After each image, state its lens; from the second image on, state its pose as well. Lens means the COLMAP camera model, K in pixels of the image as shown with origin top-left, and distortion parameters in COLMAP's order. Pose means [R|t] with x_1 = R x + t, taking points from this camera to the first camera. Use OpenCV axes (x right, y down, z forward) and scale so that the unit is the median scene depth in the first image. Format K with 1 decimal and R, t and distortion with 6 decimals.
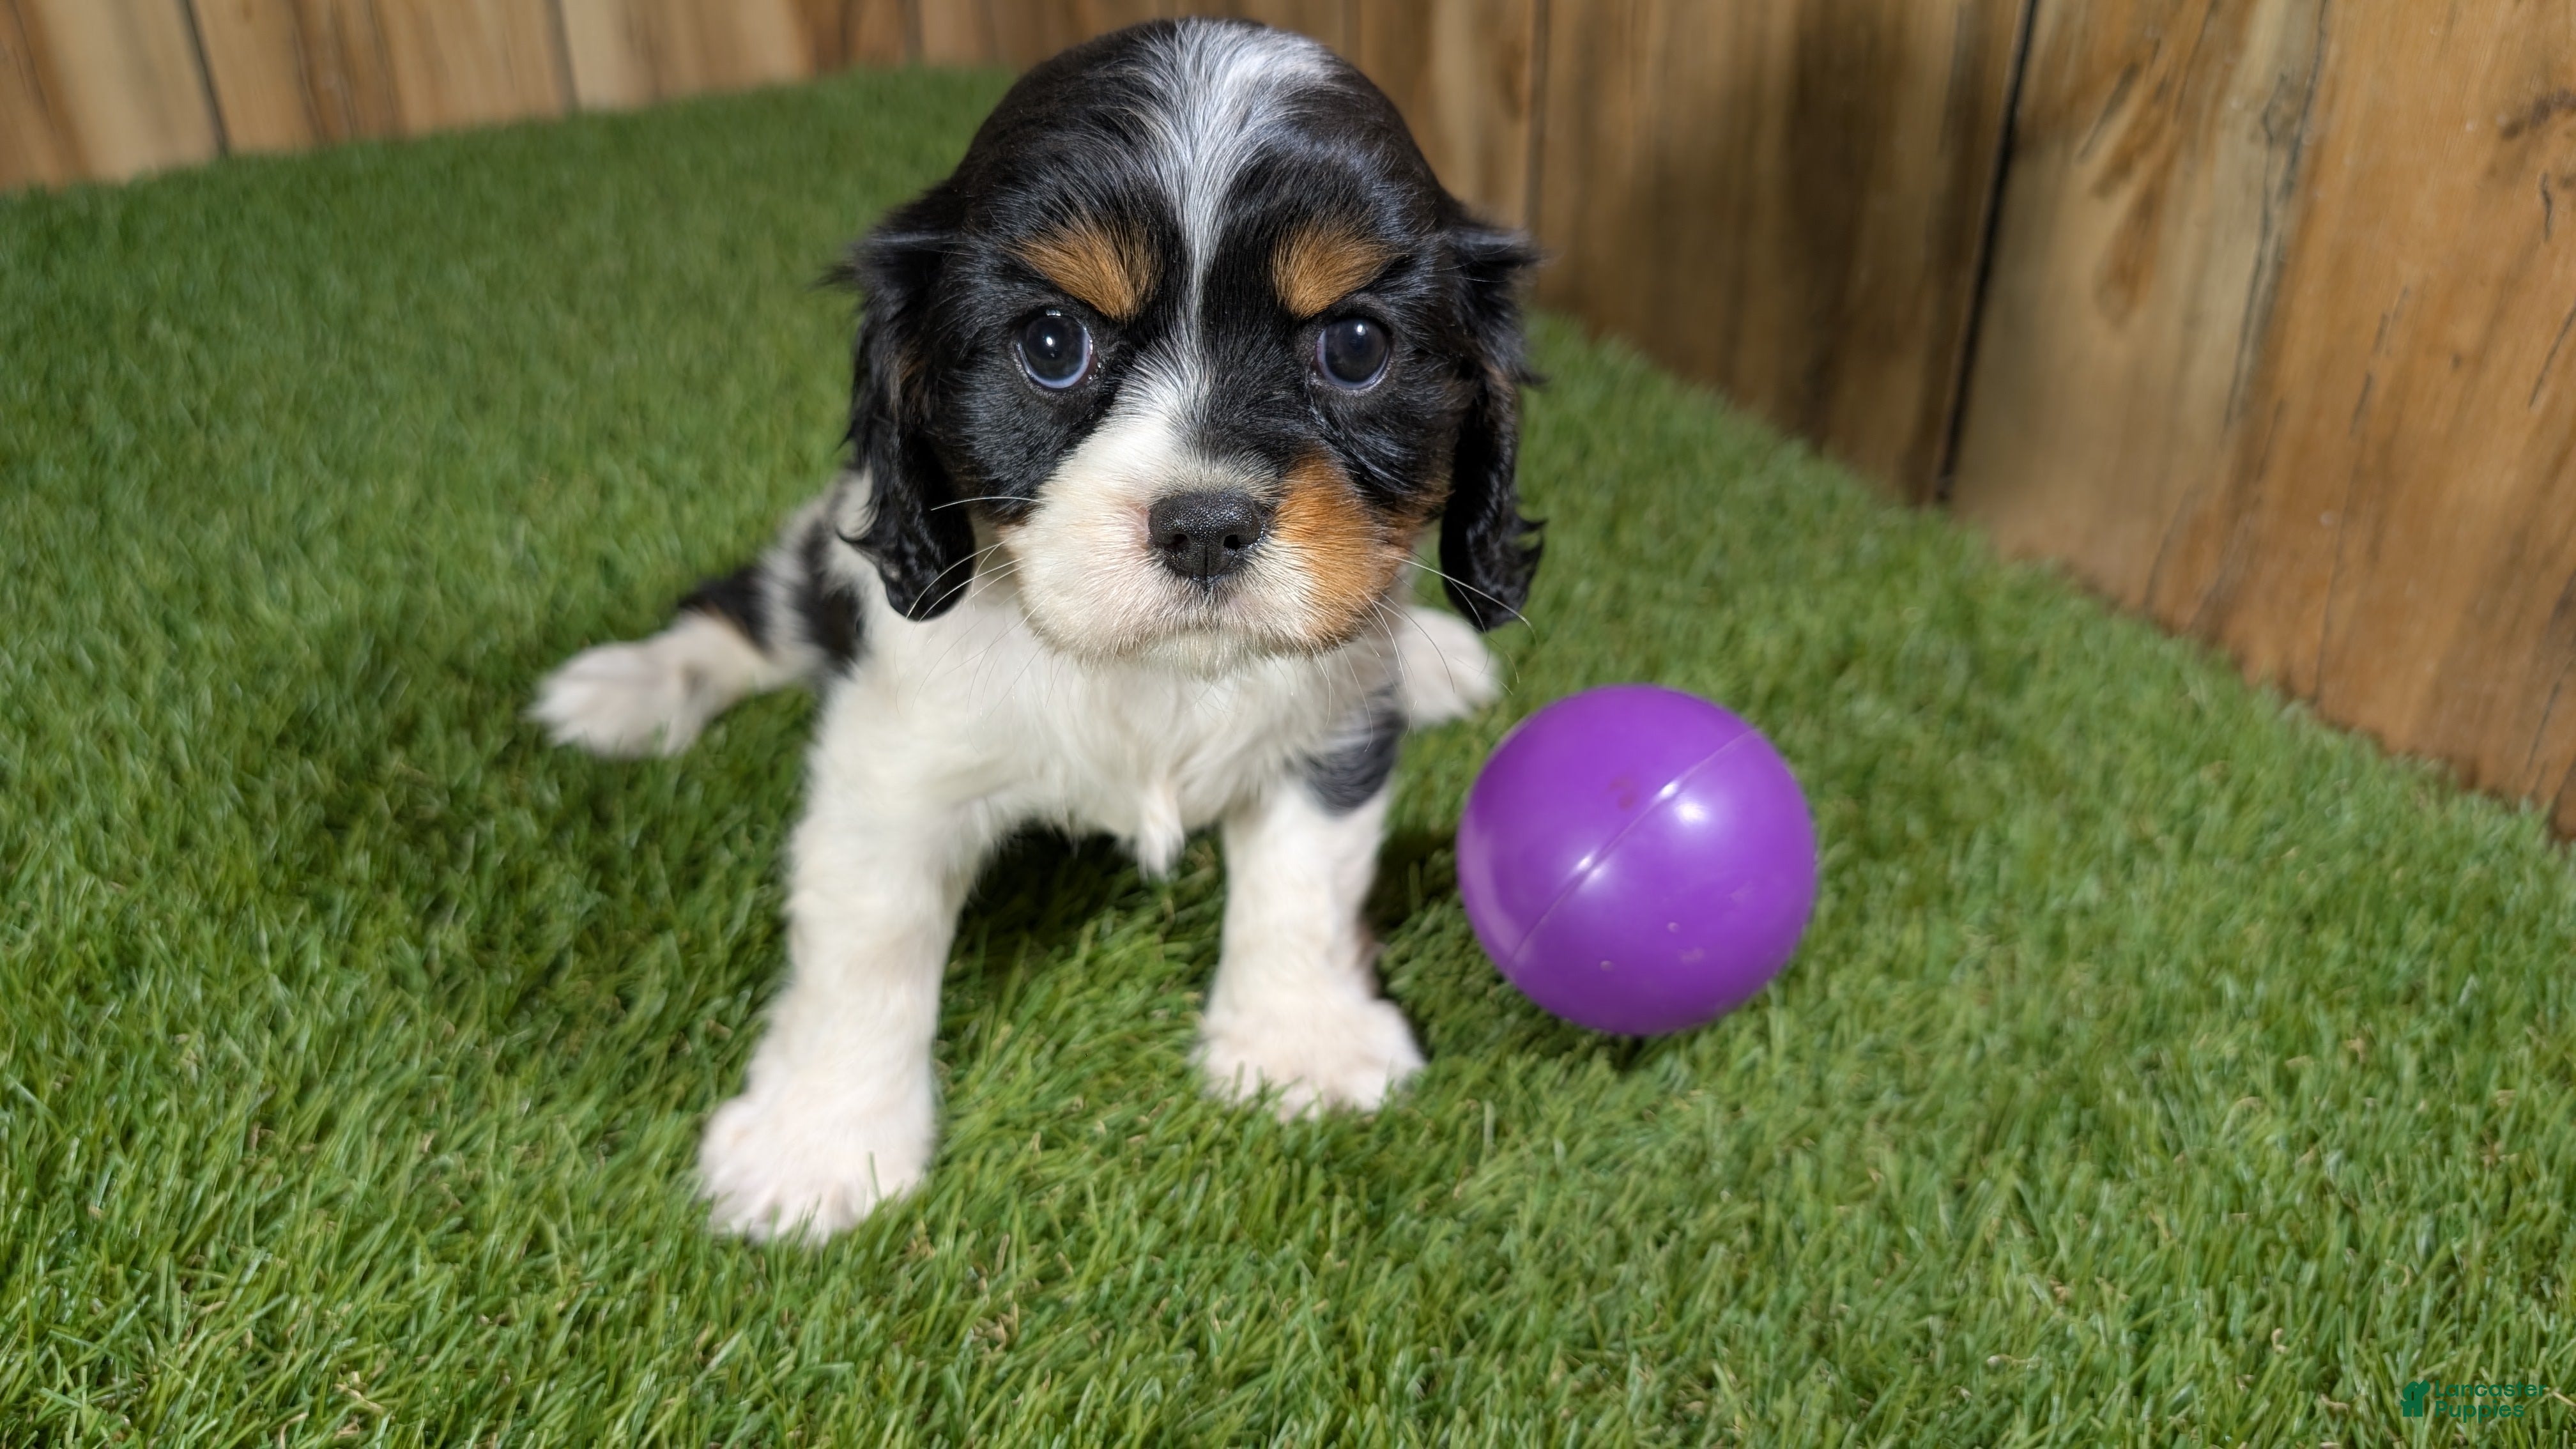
lens RADIAL K [[1929.5, 0, 1287.0], [0, 1929.5, 716.6], [0, 0, 1]] dist [-0.010361, 0.014695]
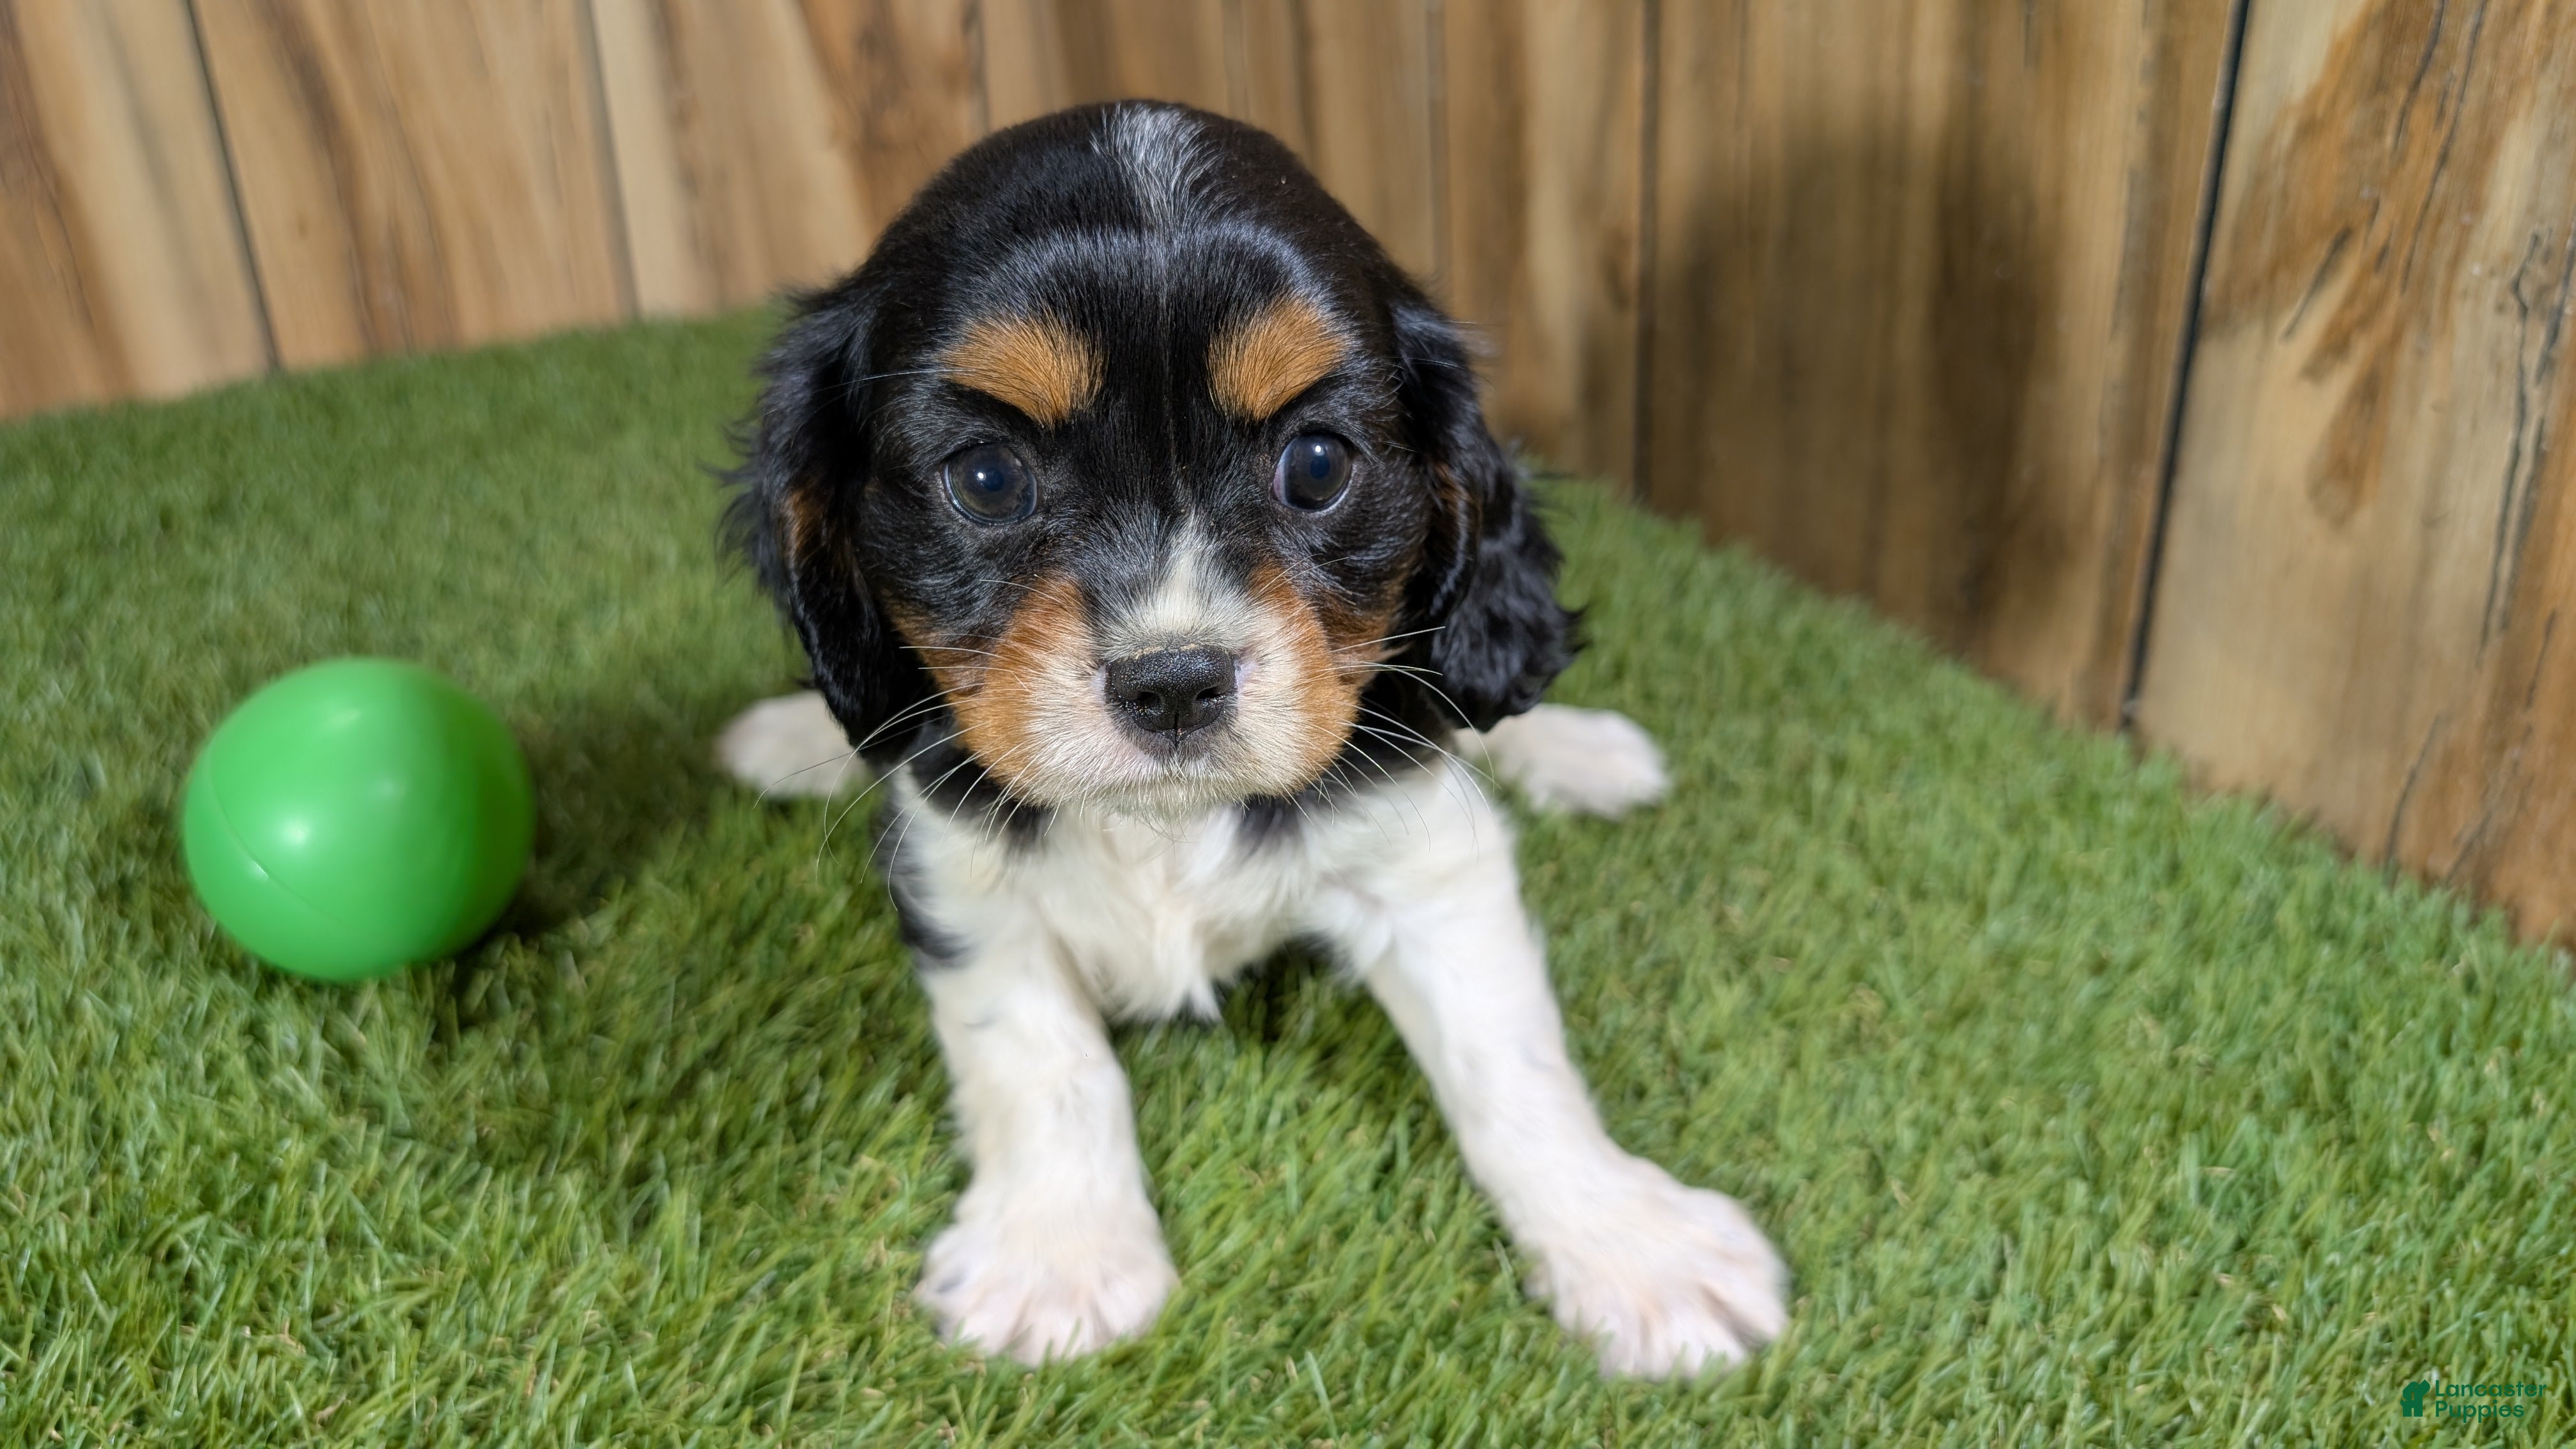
lens RADIAL K [[1929.5, 0, 1291.9], [0, 1929.5, 705.1], [0, 0, 1]] dist [-0.010361, 0.014695]
pose [[0.998742, -0.008863, -0.049358, 0.006820], [0.003652, 0.994499, -0.104682, -0.033836], [0.050015, 0.104370, 0.993280, 0.125309]]
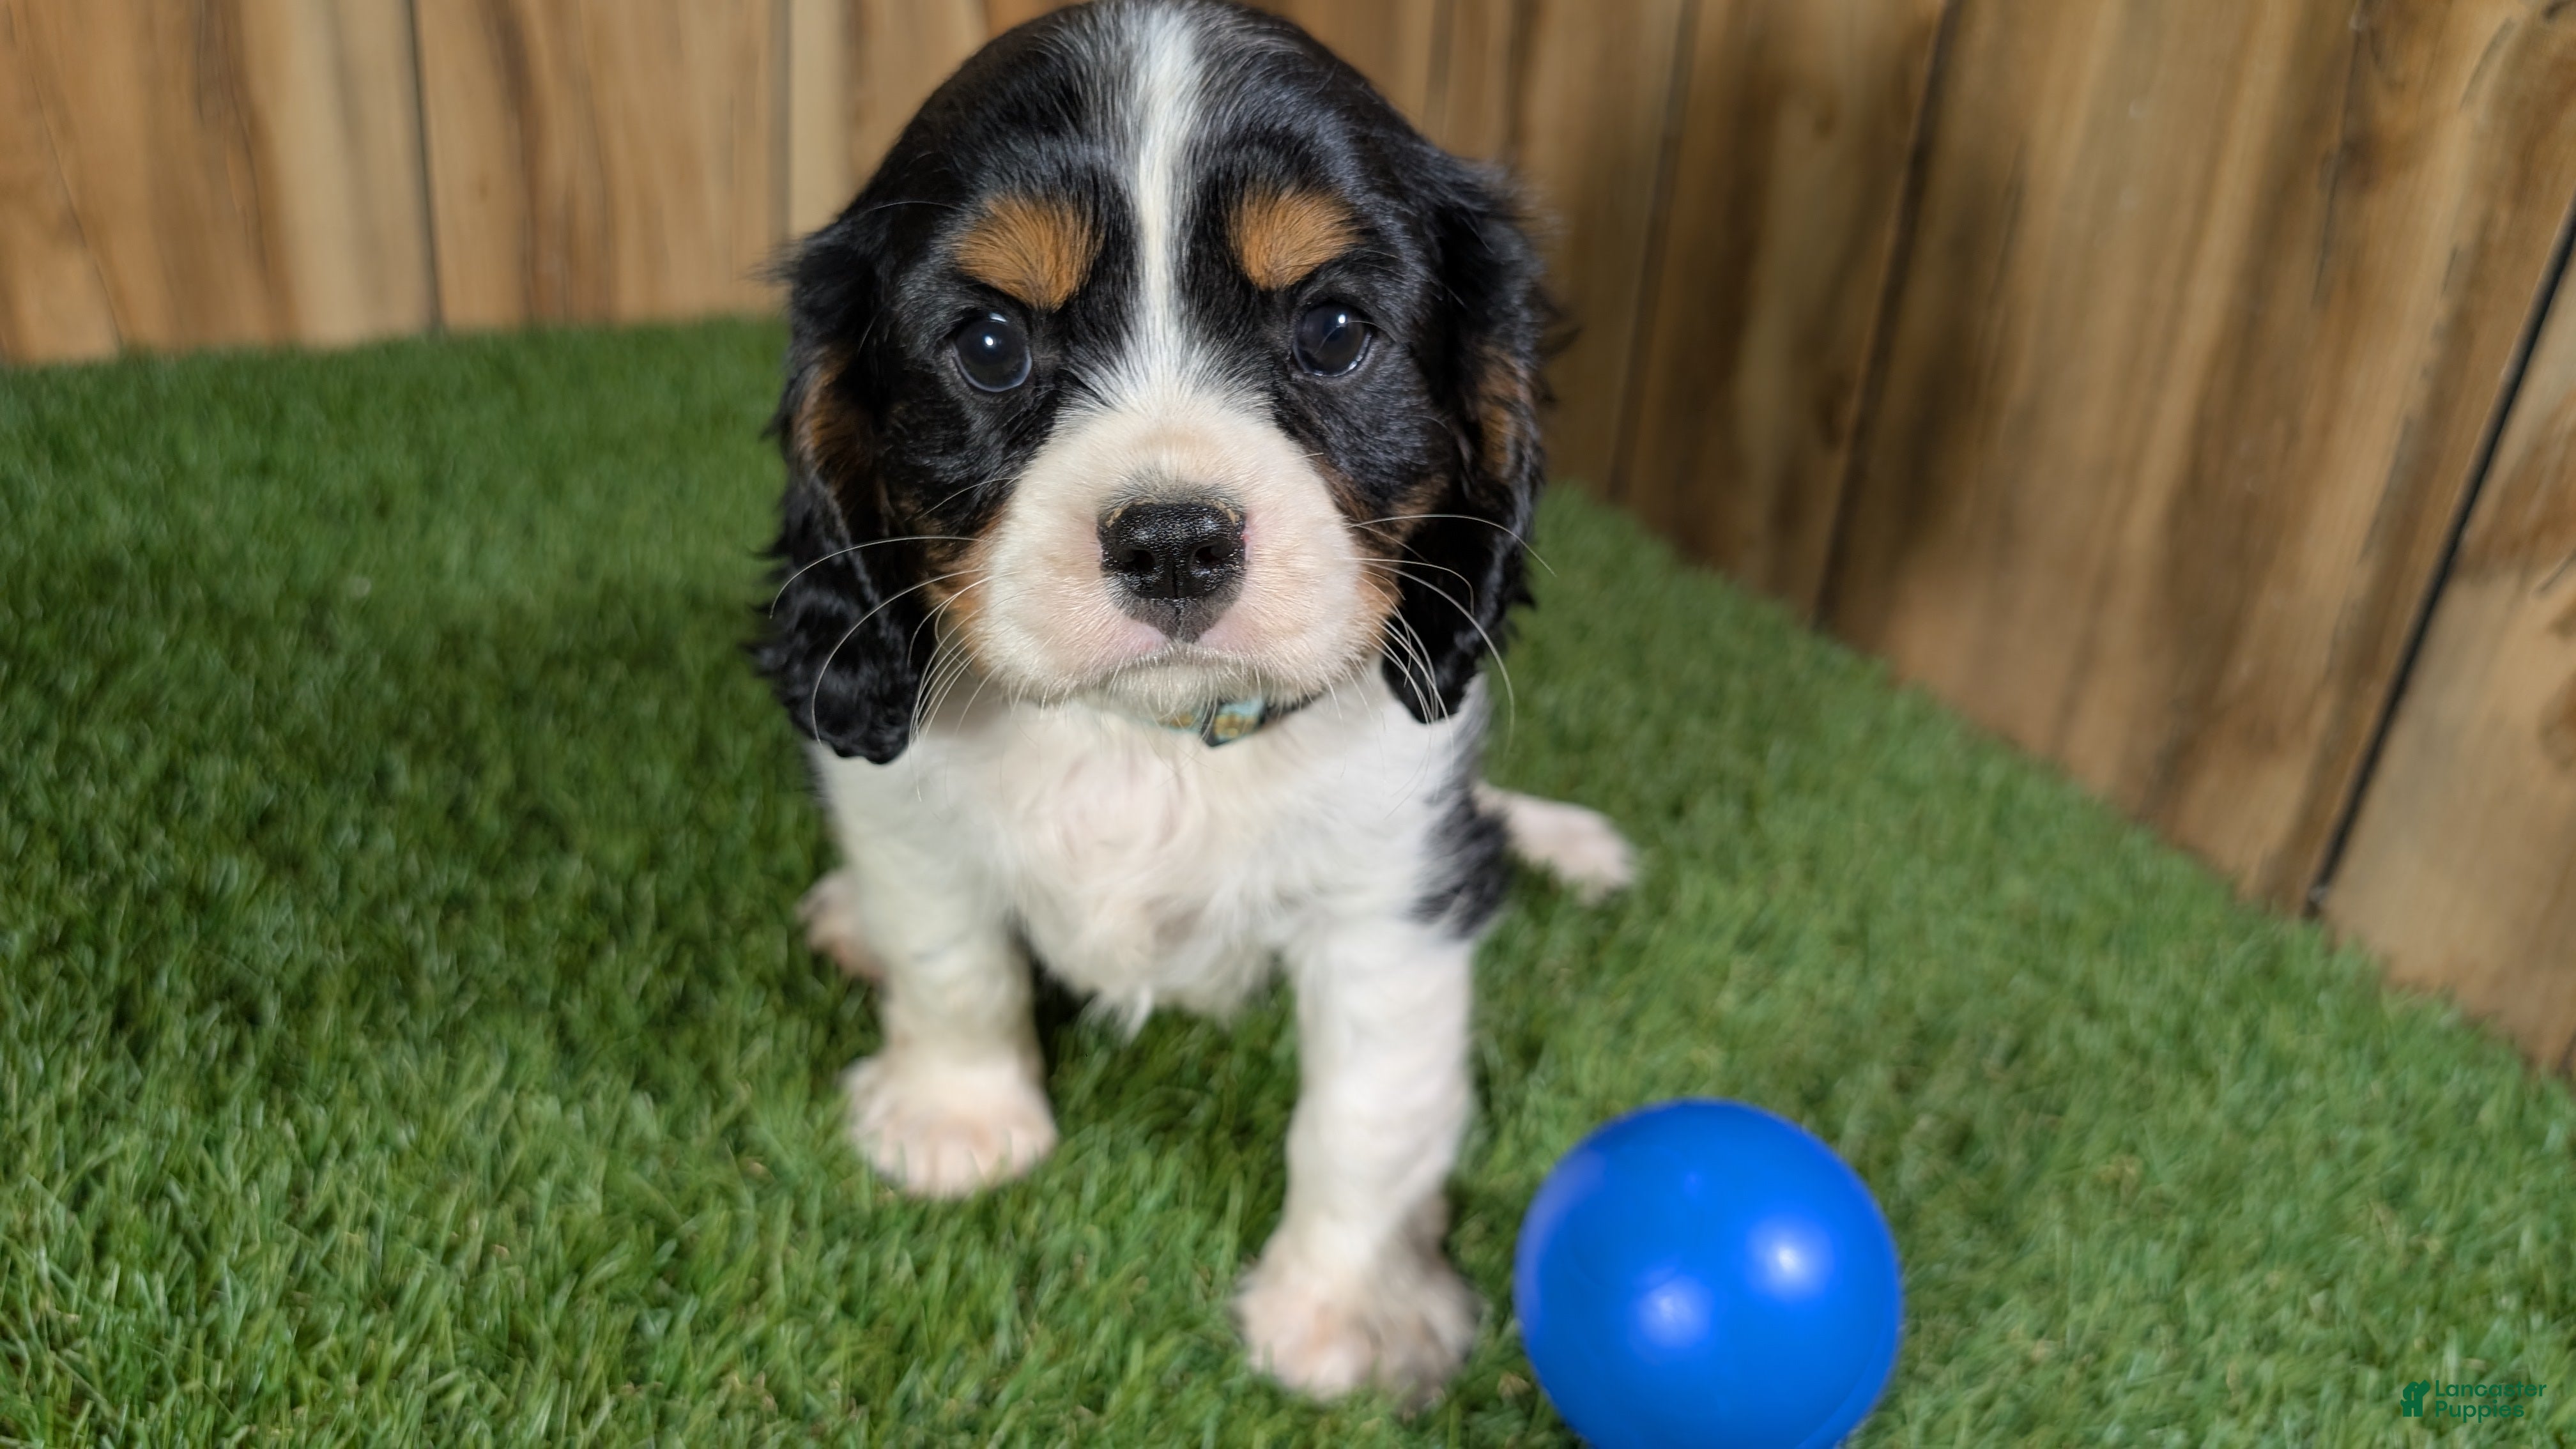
lens RADIAL K [[1929.5, 0, 1261.5], [0, 1929.5, 705.1], [0, 0, 1]] dist [-0.010361, 0.014695]
pose [[0.995402, 0.093382, 0.021307, -0.217019], [-0.091124, 0.991792, -0.089692, -0.085703], [-0.029507, 0.087338, 0.995742, 0.069358]]
